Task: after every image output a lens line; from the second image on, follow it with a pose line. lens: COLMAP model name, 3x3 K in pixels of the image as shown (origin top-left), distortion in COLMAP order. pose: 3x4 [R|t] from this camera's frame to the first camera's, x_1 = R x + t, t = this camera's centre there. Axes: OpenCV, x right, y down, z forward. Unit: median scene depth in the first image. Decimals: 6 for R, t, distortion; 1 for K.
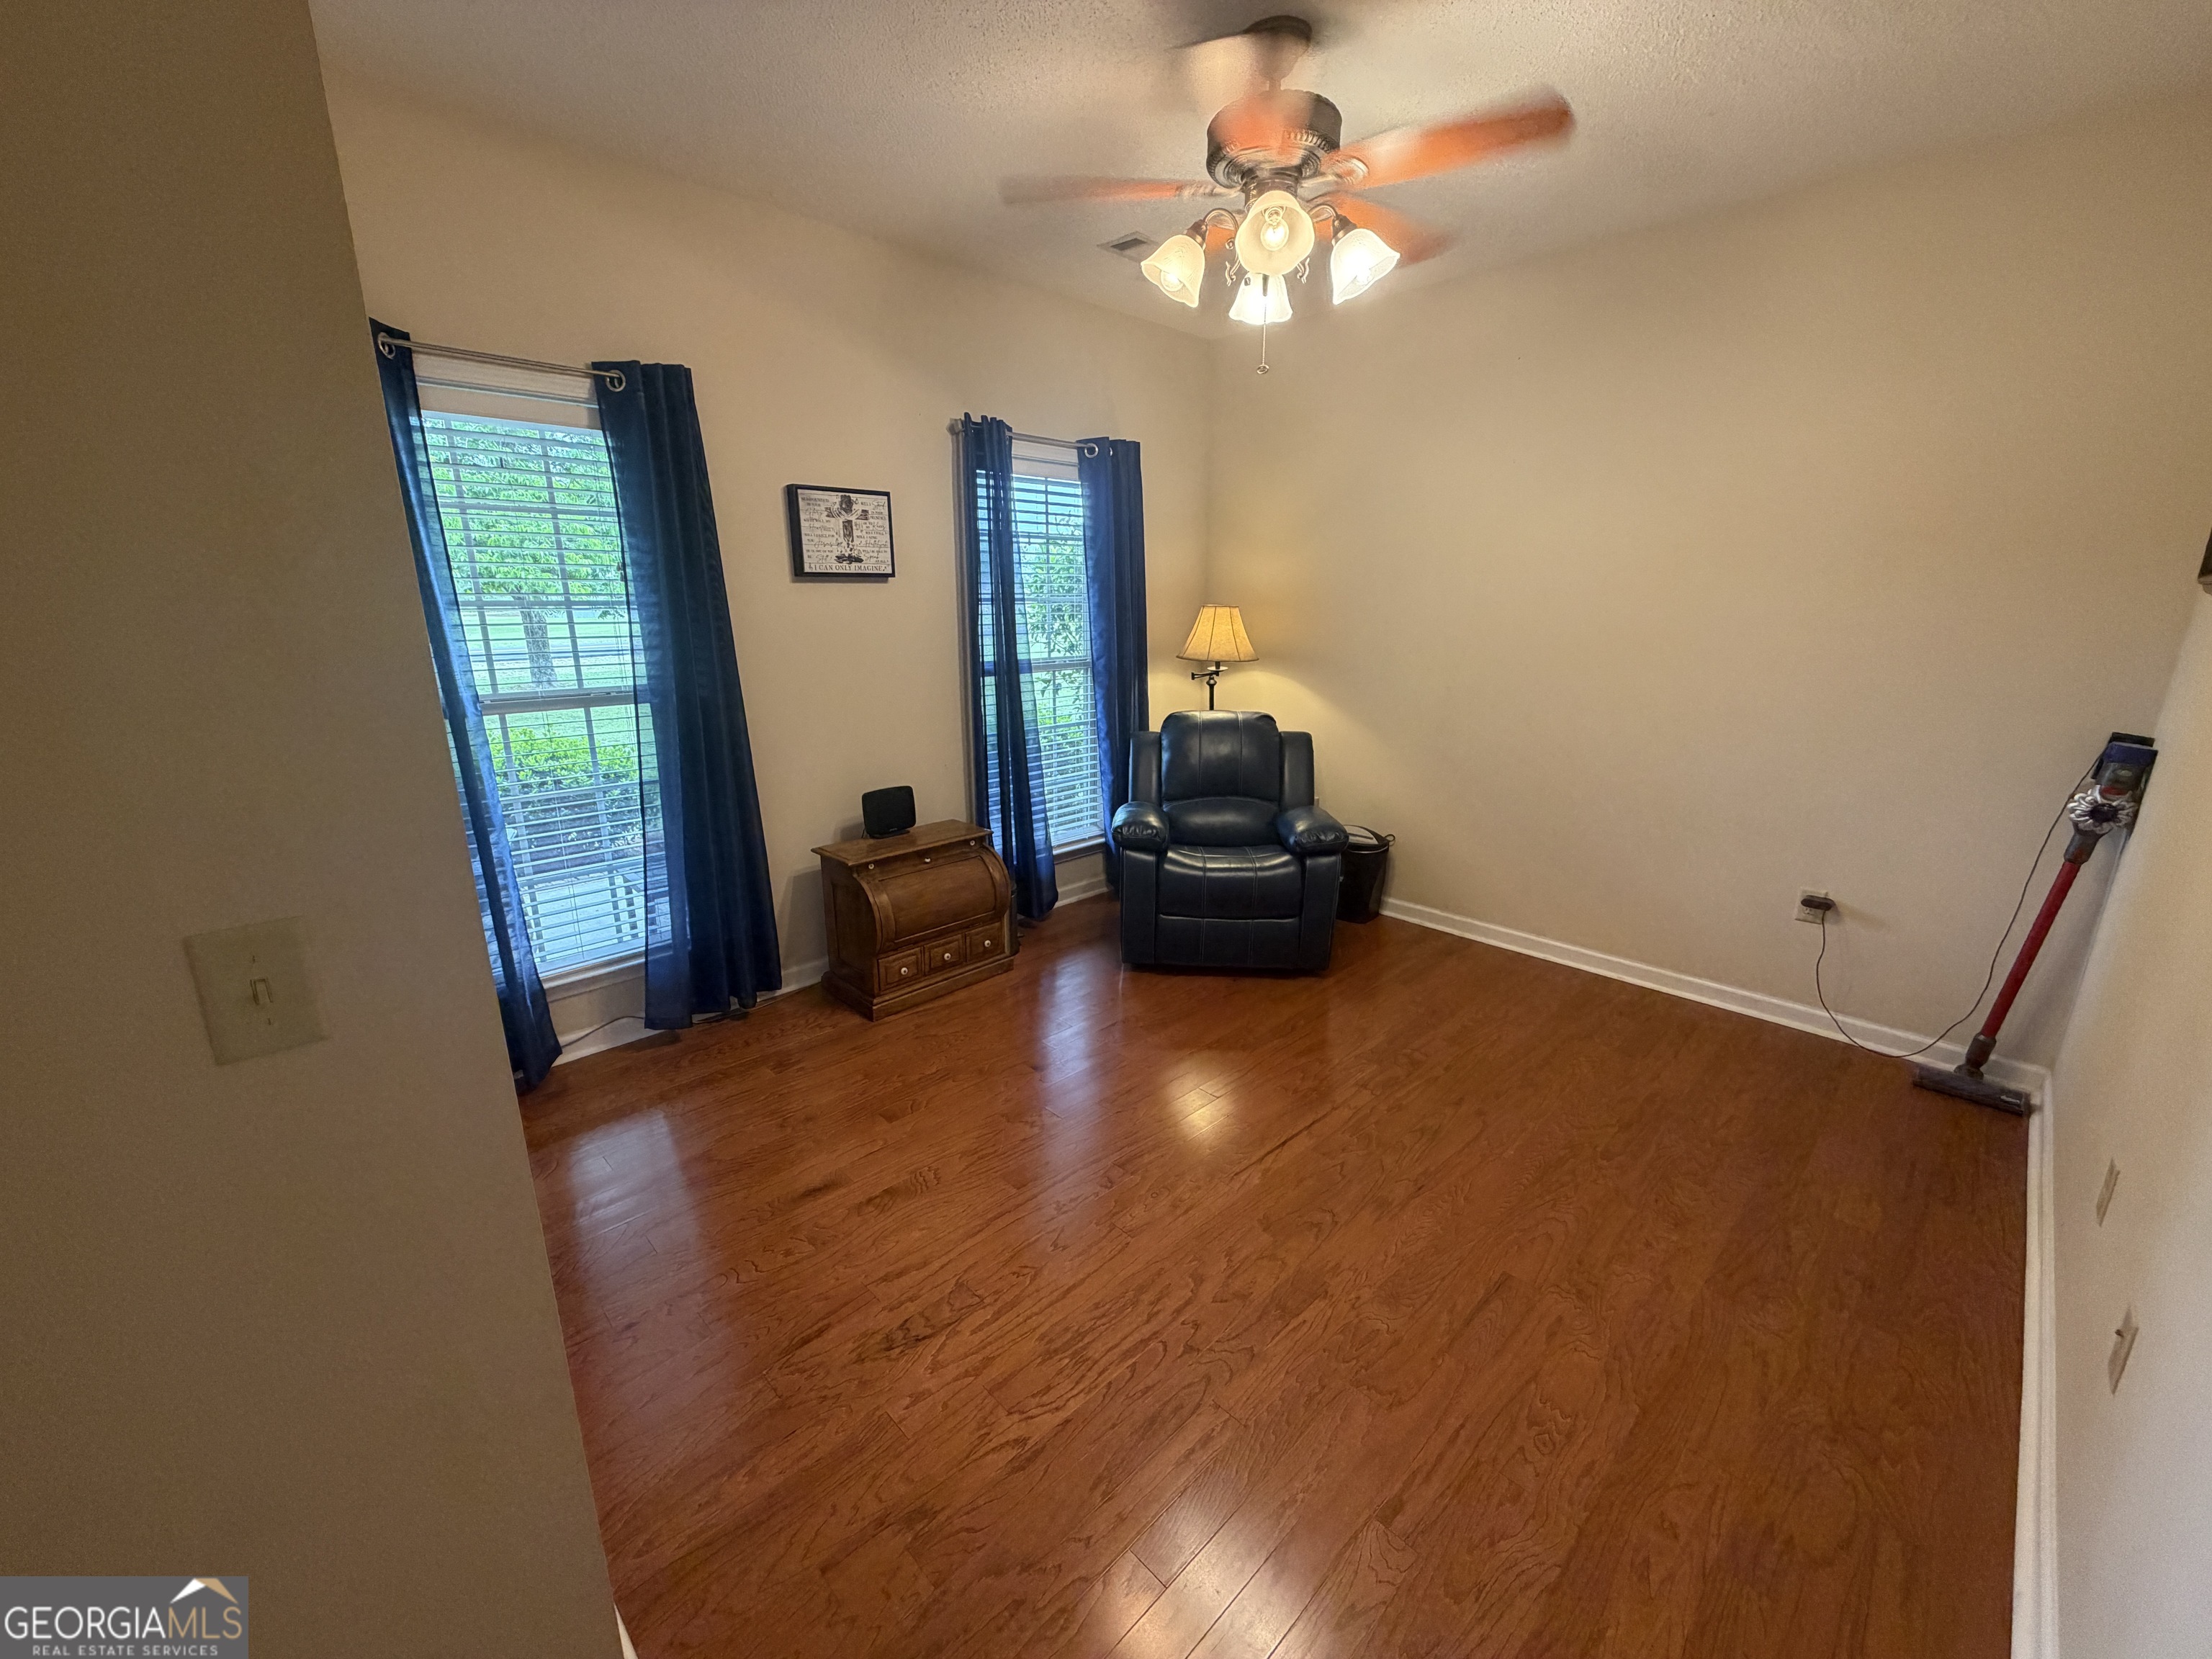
lens RADIAL K [[881.0, 0, 1097.3], [0, 881.0, 821.2], [0, 0, 1]] dist [-0.006540, 0.001534]
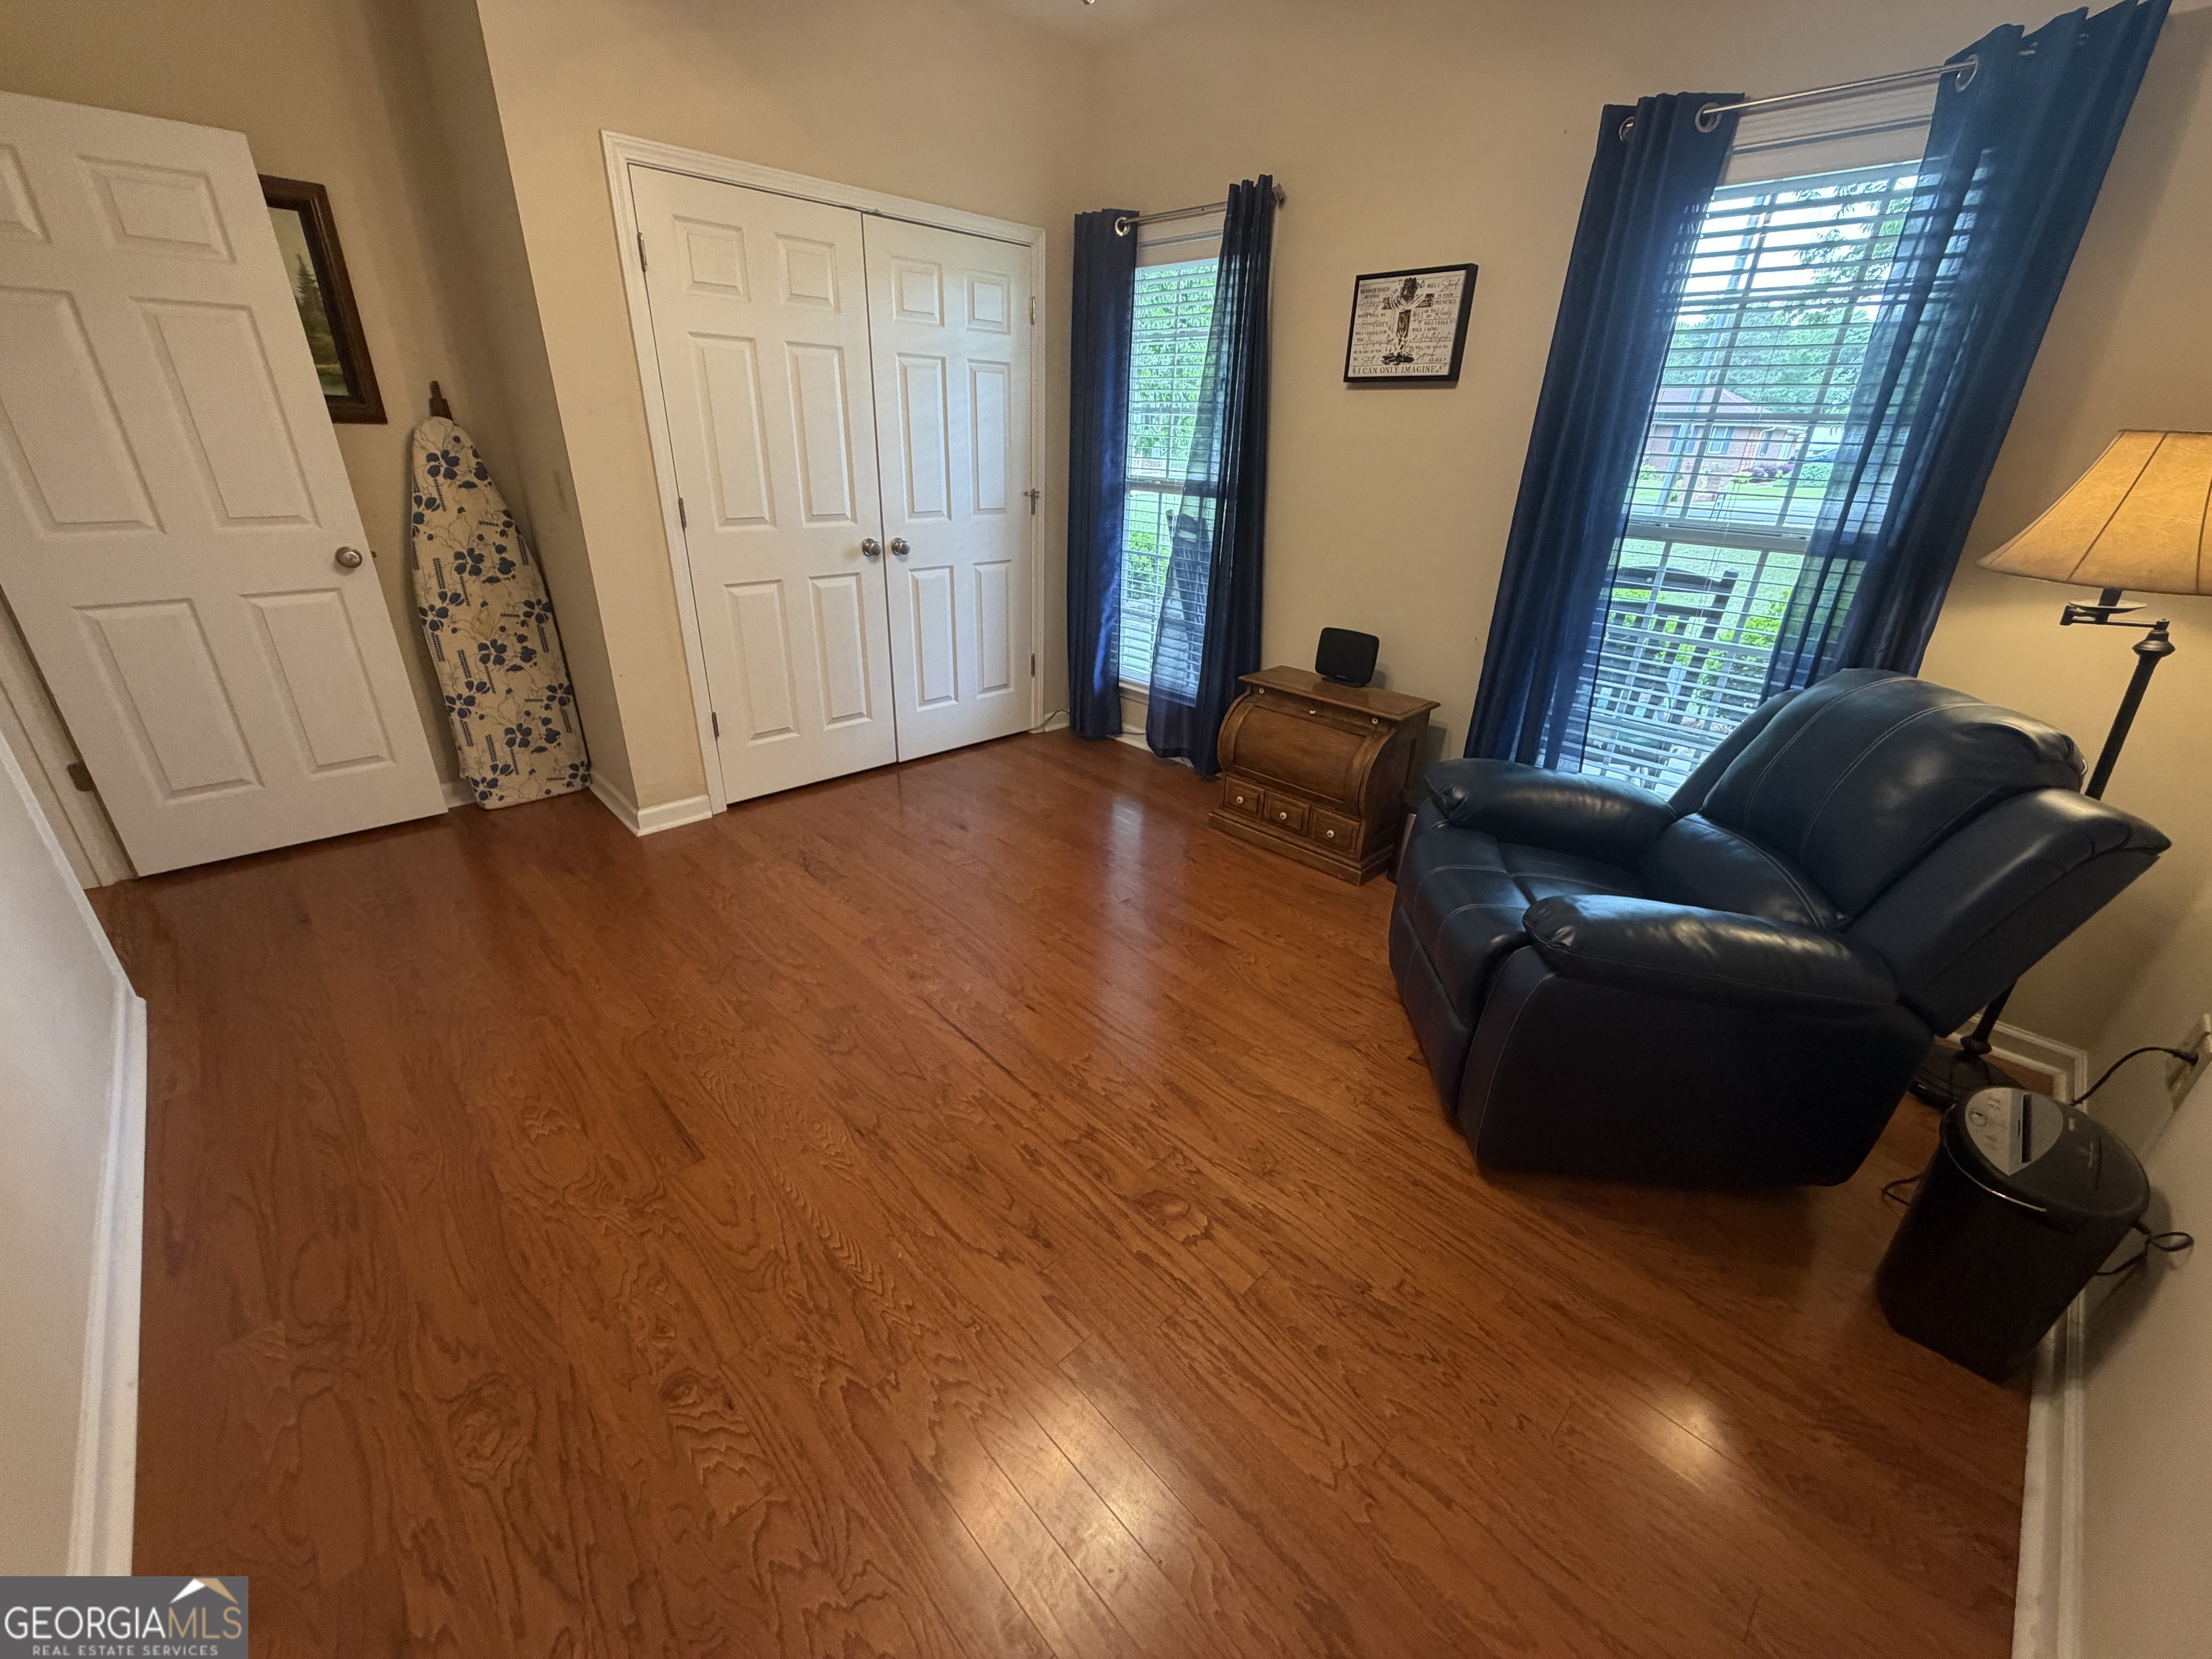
lens RADIAL K [[881.0, 0, 1107.2], [0, 881.0, 826.7], [0, 0, 1]] dist [-0.006540, 0.001534]
pose [[0.000553, 0.411145, -0.911570, 0.580149], [-0.277503, 0.875831, 0.394858, -0.128846], [0.960725, 0.252745, 0.114578, 0.611626]]
